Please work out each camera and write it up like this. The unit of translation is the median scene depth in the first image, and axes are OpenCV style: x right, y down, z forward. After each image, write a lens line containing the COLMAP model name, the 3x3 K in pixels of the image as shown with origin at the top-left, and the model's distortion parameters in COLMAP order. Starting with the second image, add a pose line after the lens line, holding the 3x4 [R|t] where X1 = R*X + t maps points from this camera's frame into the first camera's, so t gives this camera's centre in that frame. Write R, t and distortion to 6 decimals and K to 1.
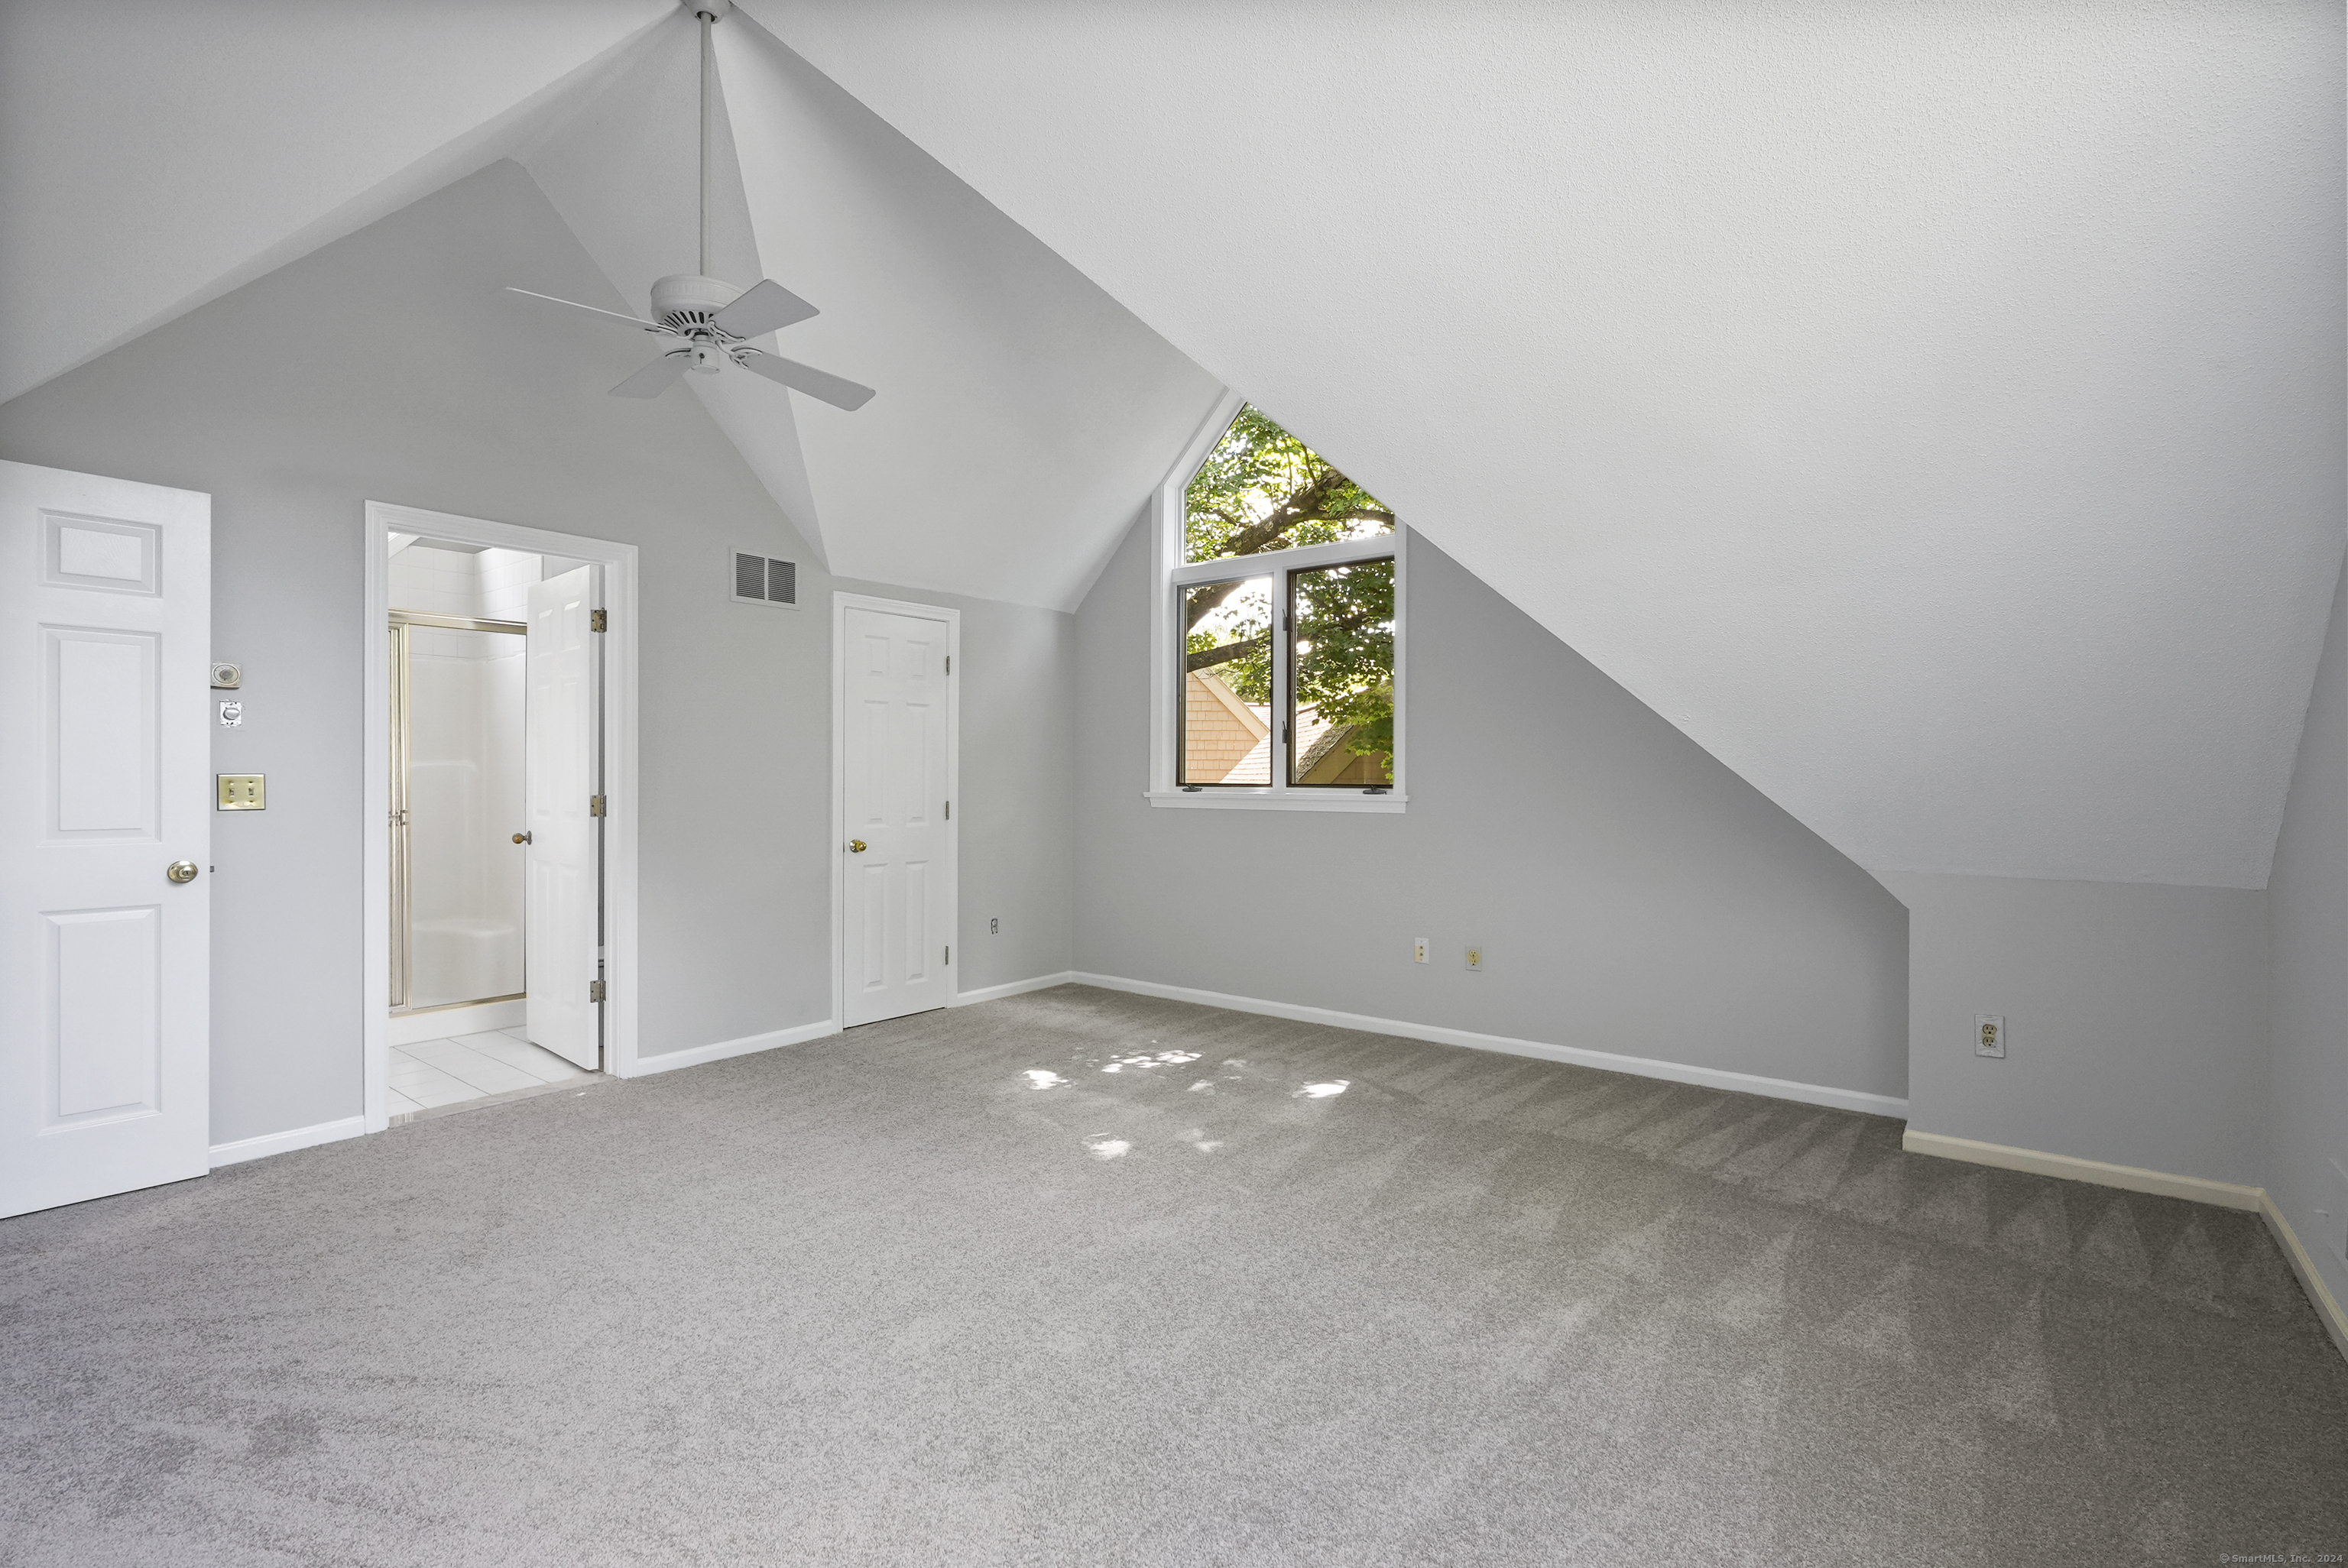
lens RADIAL K [[1073.4, 0, 1171.0], [0, 1073.4, 765.3], [0, 0, 1]] dist [-0.013963, 0.000534]
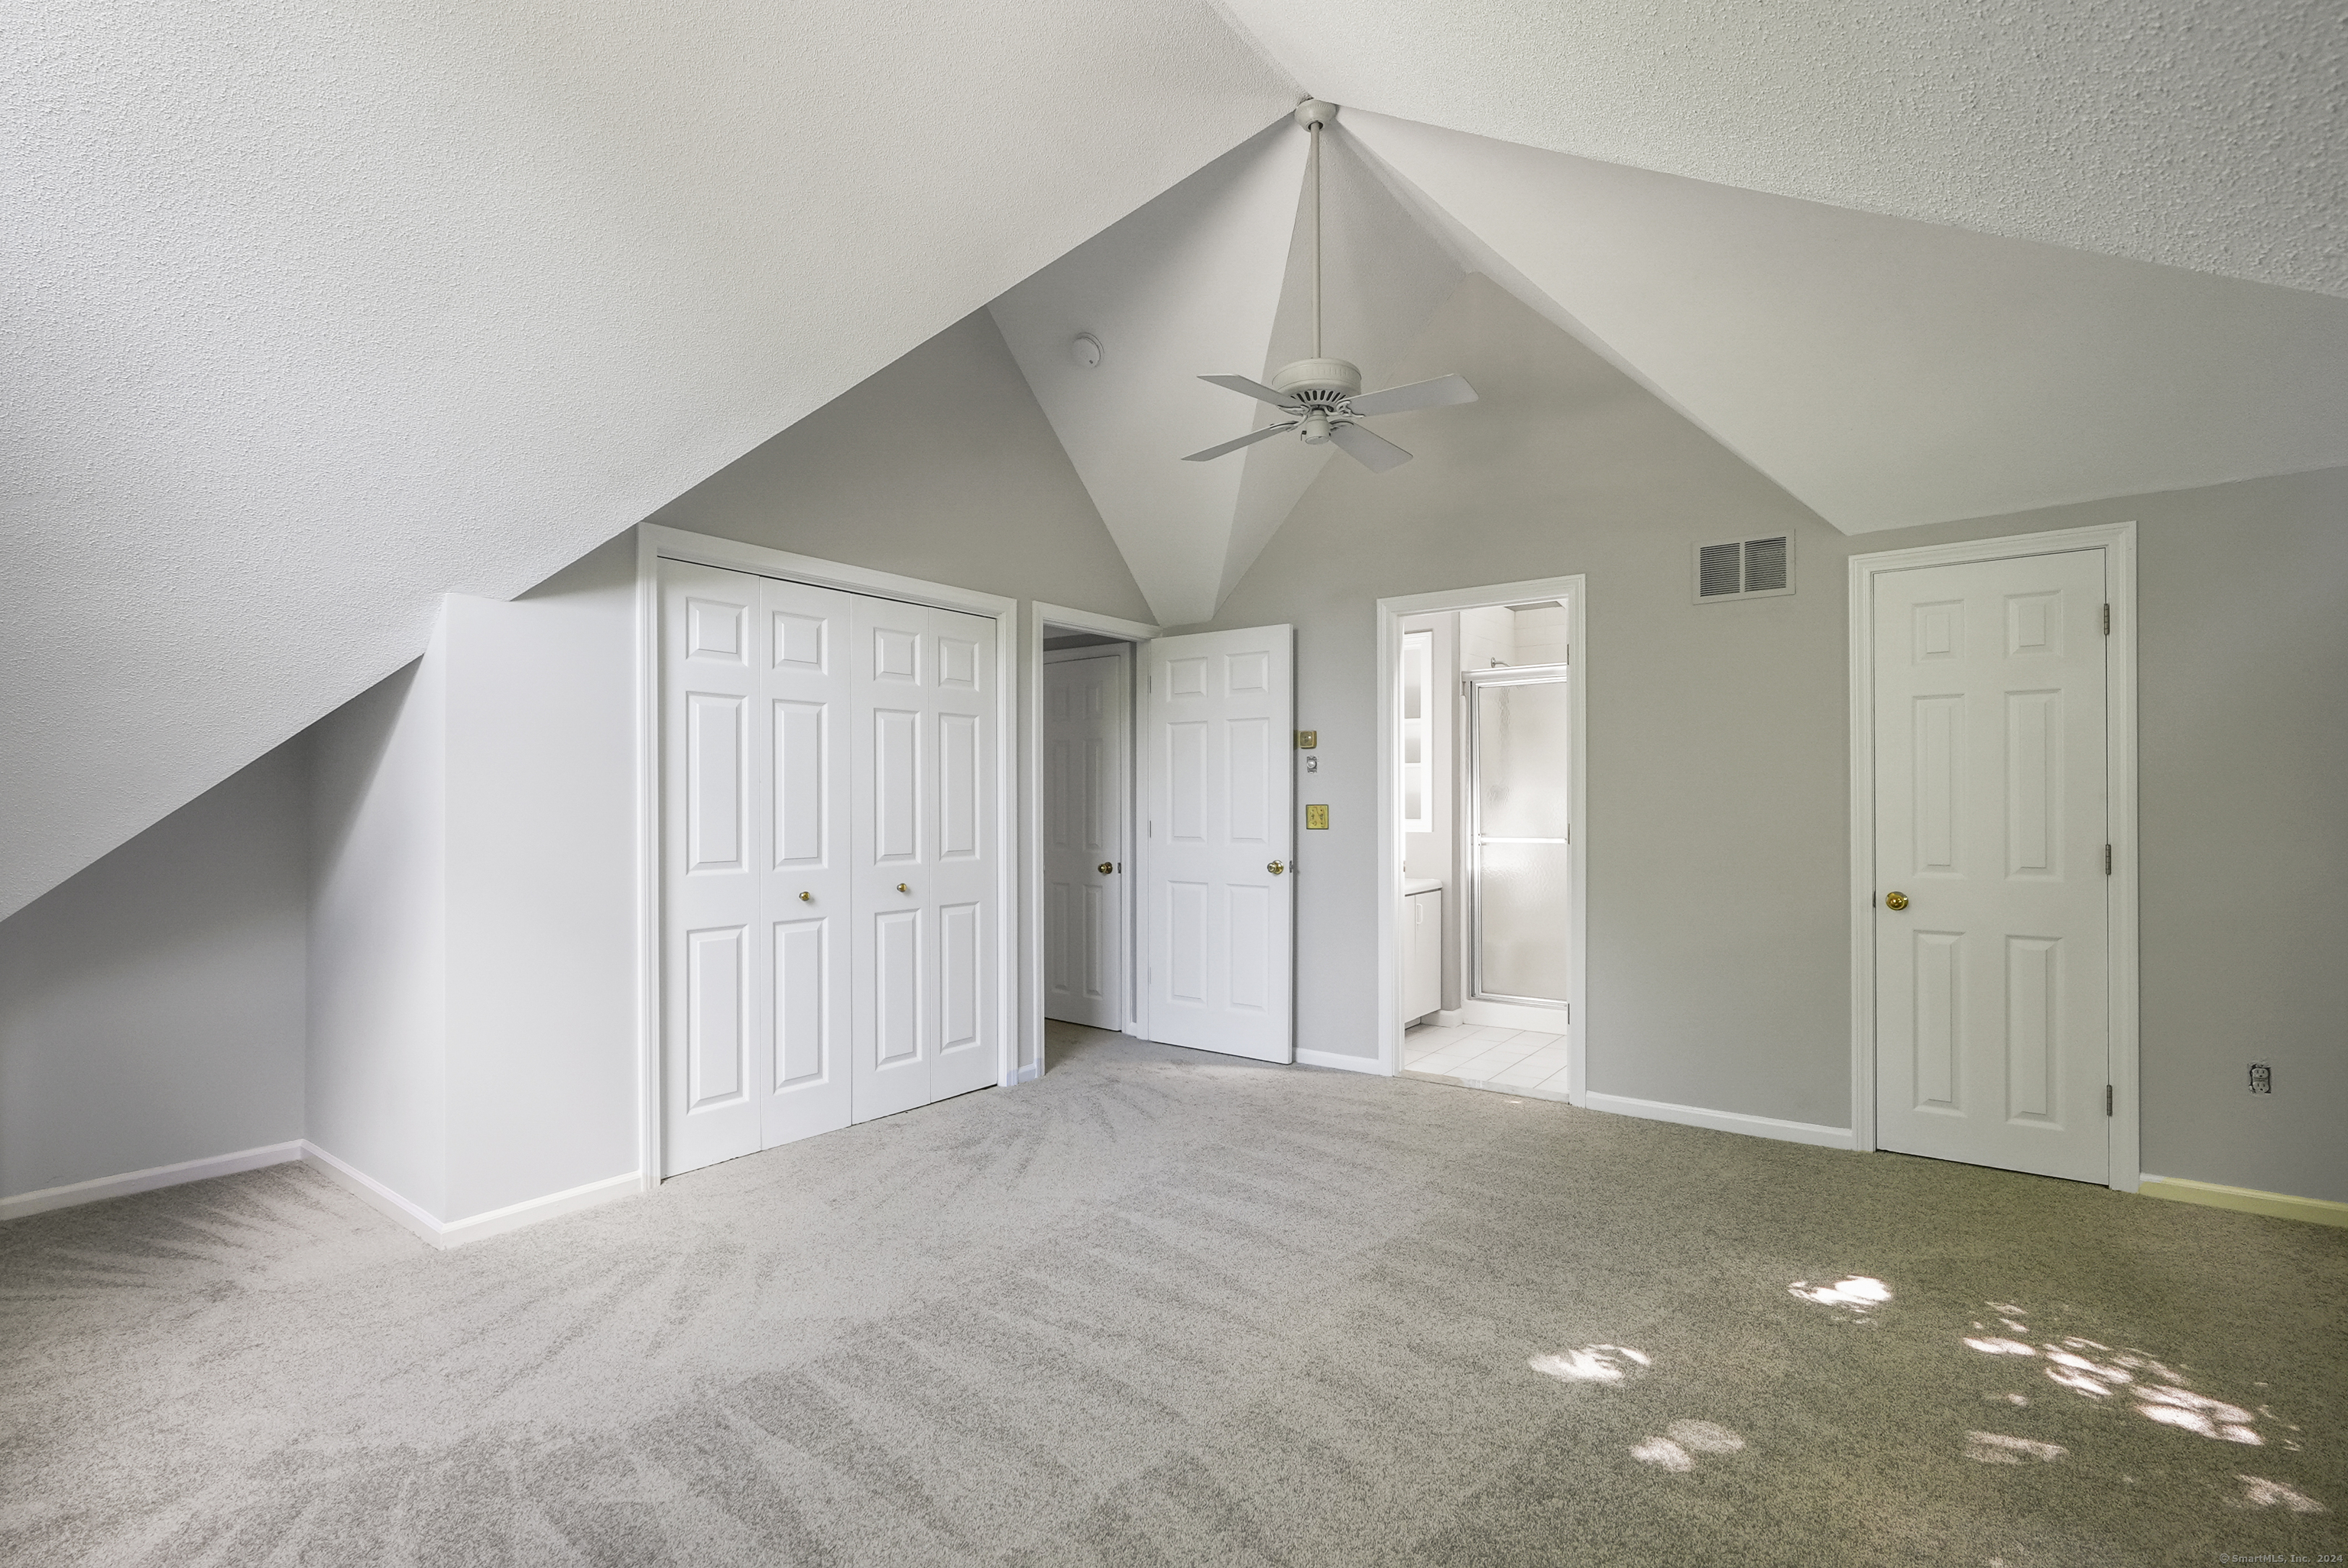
lens RADIAL K [[1060.9, 0, 1174.0], [0, 1060.9, 784.0], [0, 0, 1]] dist [-0.004094, 0.000995]
pose [[0.029635, -0.025236, -0.999242, 0.449005], [0.011117, 0.999628, -0.024916, 0.010896], [0.999499, -0.010371, 0.029905, 0.555943]]
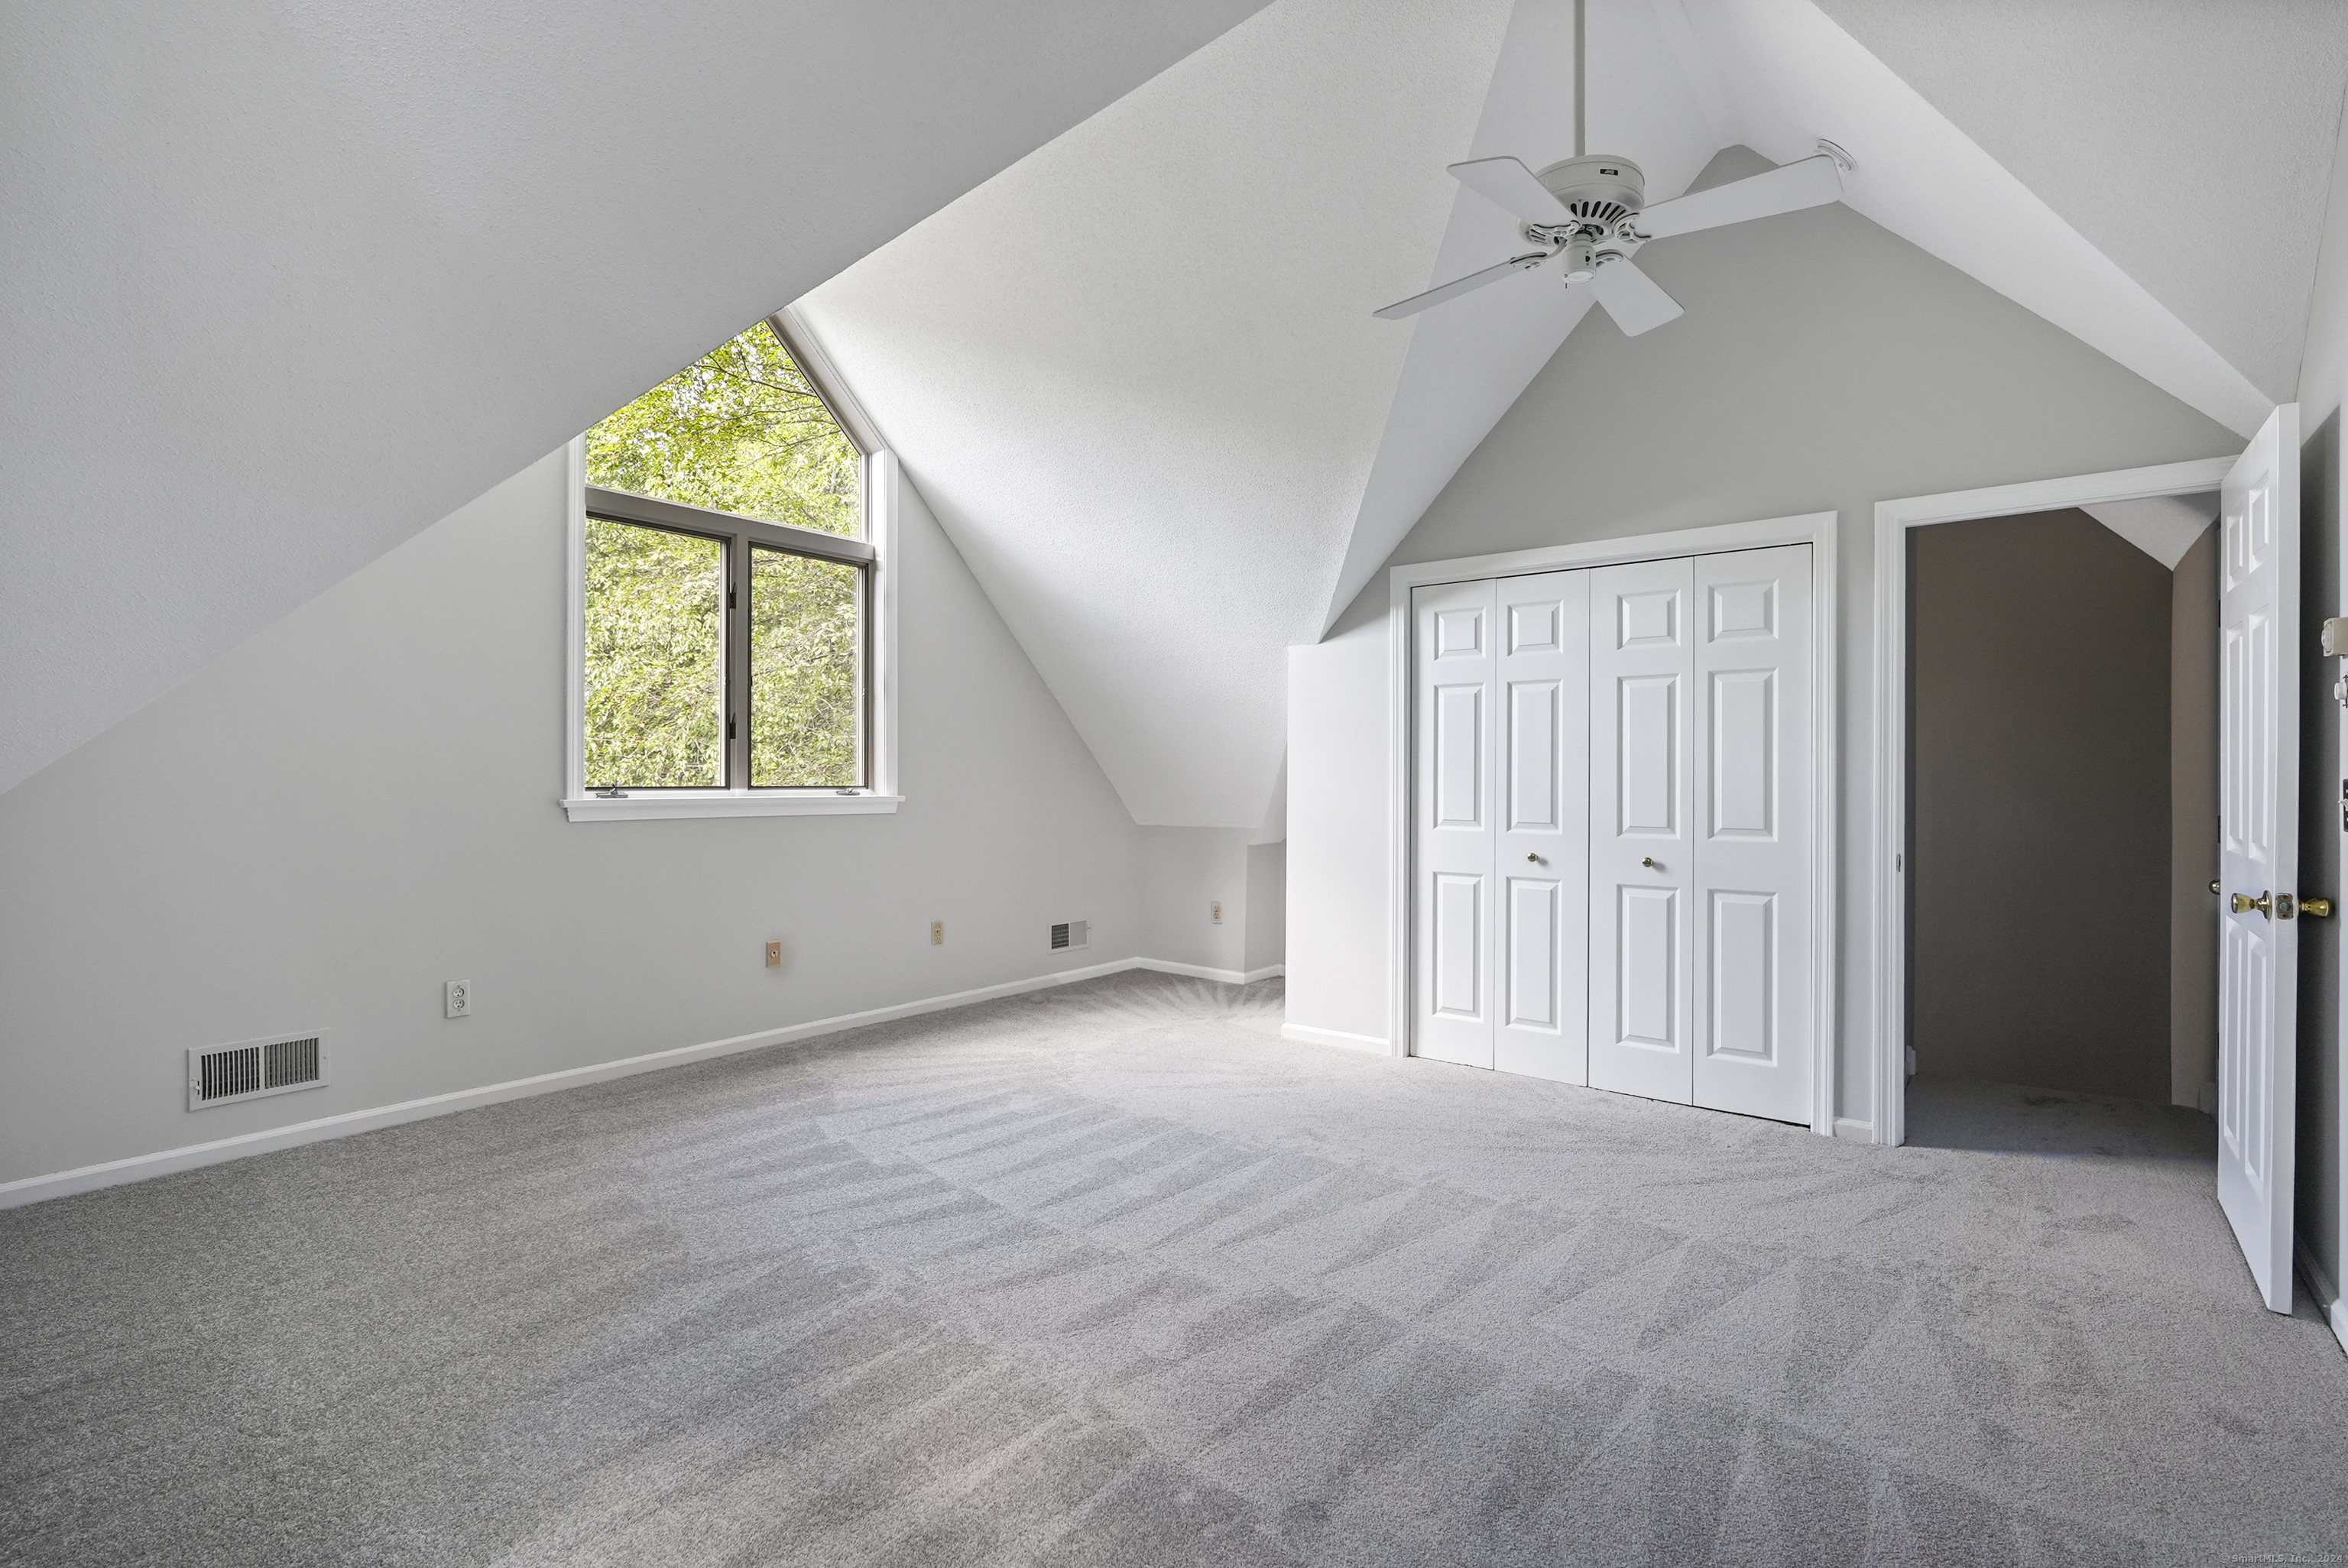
lens RADIAL K [[1073.4, 0, 1171.0], [0, 1073.4, 765.3], [0, 0, 1]] dist [-0.013963, 0.000534]
pose [[-0.999928, -0.004464, -0.011152, -0.075529], [-0.004334, 0.999923, -0.011633, 0.007257], [0.011204, -0.011584, -0.999870, 1.223763]]
